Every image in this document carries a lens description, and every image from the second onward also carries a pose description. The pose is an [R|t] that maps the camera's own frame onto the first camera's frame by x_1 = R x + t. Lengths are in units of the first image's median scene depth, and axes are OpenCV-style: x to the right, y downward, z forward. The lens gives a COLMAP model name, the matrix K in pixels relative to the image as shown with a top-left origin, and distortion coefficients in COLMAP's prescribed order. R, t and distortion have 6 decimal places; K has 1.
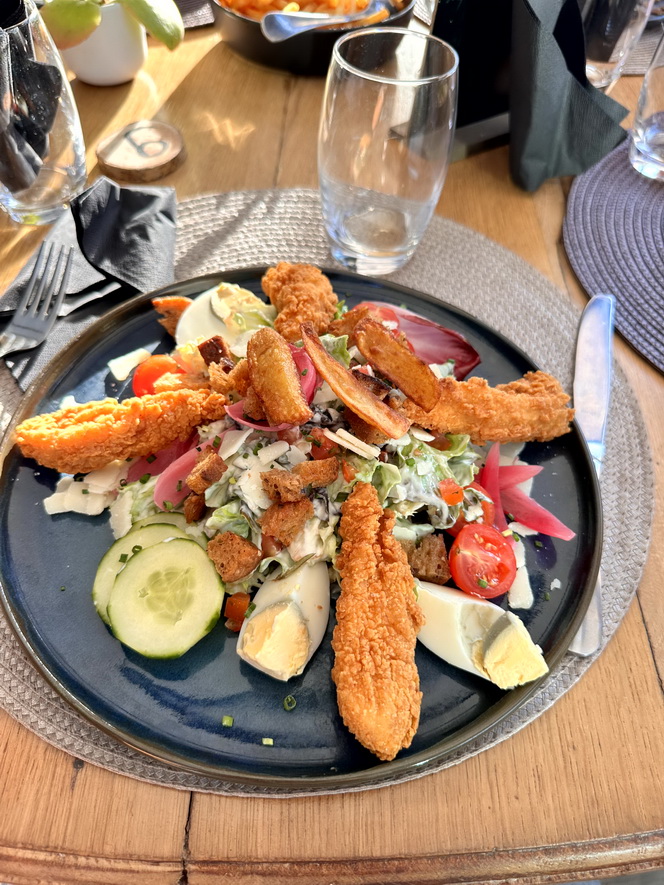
lens RADIAL K [[612.6, 0, 330.7], [0, 612.6, 442.2], [0, 0, 1]] dist [0.001810, -0.000595]
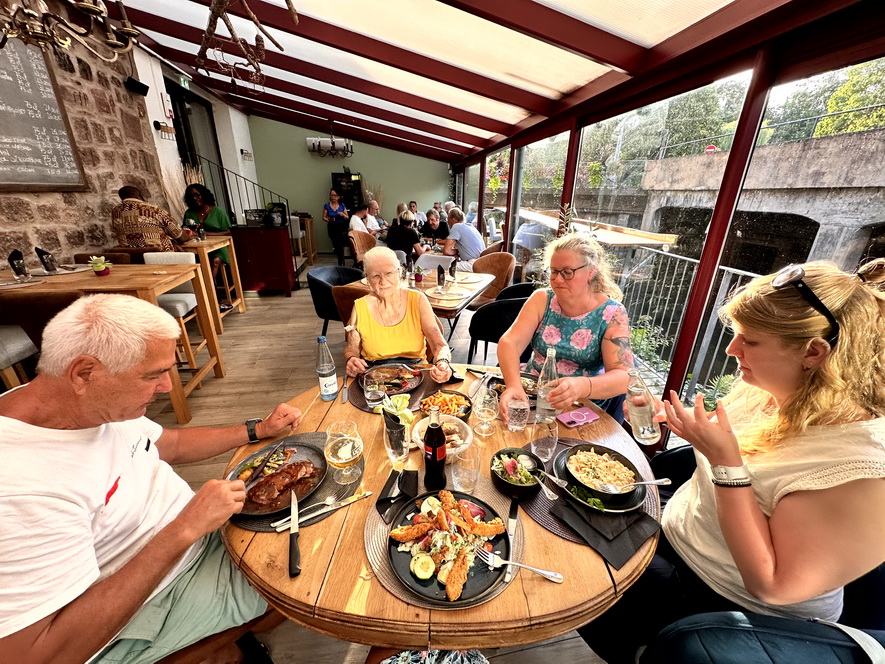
lens RADIAL K [[352.2, 0, 443.9], [0, 352.2, 335.0], [0, 0, 1]] dist [0.000150, -0.000104]
pose [[0.999897, -0.014333, -0.000685, -0.061046], [0.011829, 0.850366, -0.526059, 0.130930], [0.008123, 0.525997, 0.850448, -2.370097]]
